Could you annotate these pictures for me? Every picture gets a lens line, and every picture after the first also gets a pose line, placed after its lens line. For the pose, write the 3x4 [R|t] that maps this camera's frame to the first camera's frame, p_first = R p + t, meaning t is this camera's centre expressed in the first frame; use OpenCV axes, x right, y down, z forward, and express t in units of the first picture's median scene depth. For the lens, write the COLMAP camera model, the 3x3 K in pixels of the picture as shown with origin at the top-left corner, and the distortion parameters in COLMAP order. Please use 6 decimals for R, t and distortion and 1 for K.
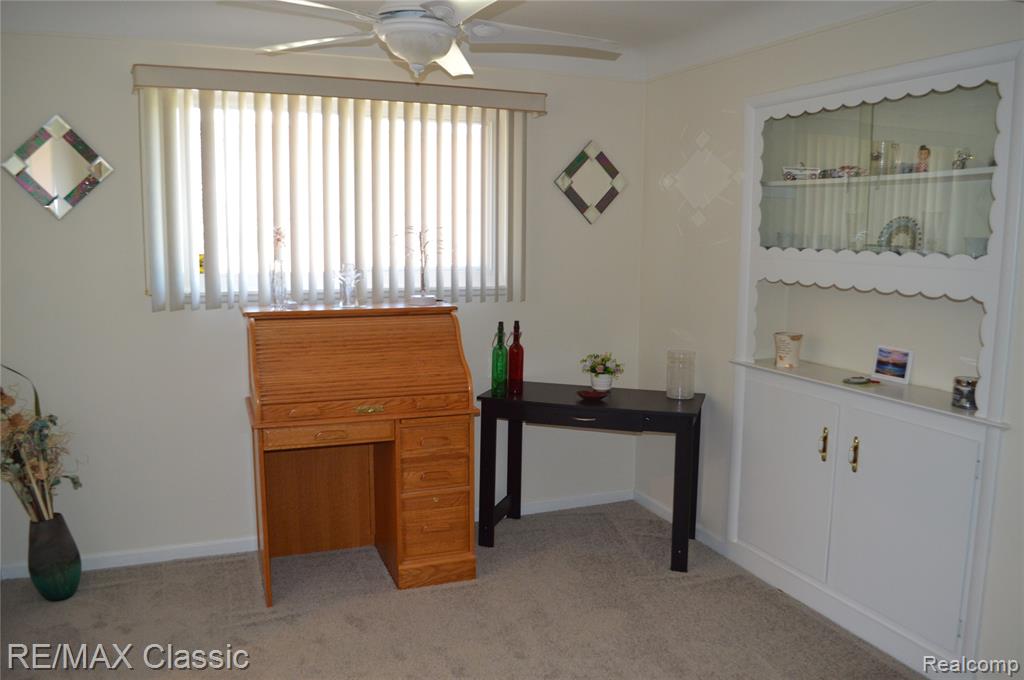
lens RADIAL K [[902.9, 0, 512.0], [0, 902.9, 340.0], [0, 0, 1]] dist [0.001430, -0.002329]
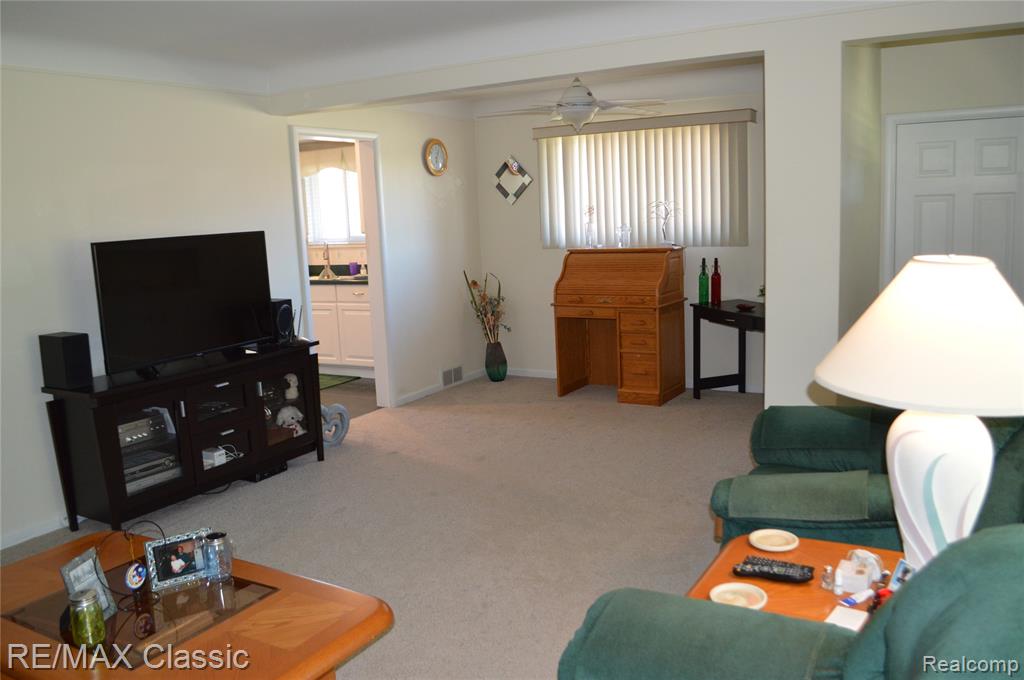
lens RADIAL K [[902.9, 0, 512.0], [0, 902.9, 340.0], [0, 0, 1]] dist [0.001430, -0.002329]
pose [[0.602575, 0.077880, -0.794253, 1.181846], [-0.068497, 0.996602, 0.045755, 0.082684], [0.795117, 0.026833, 0.605862, -0.270820]]
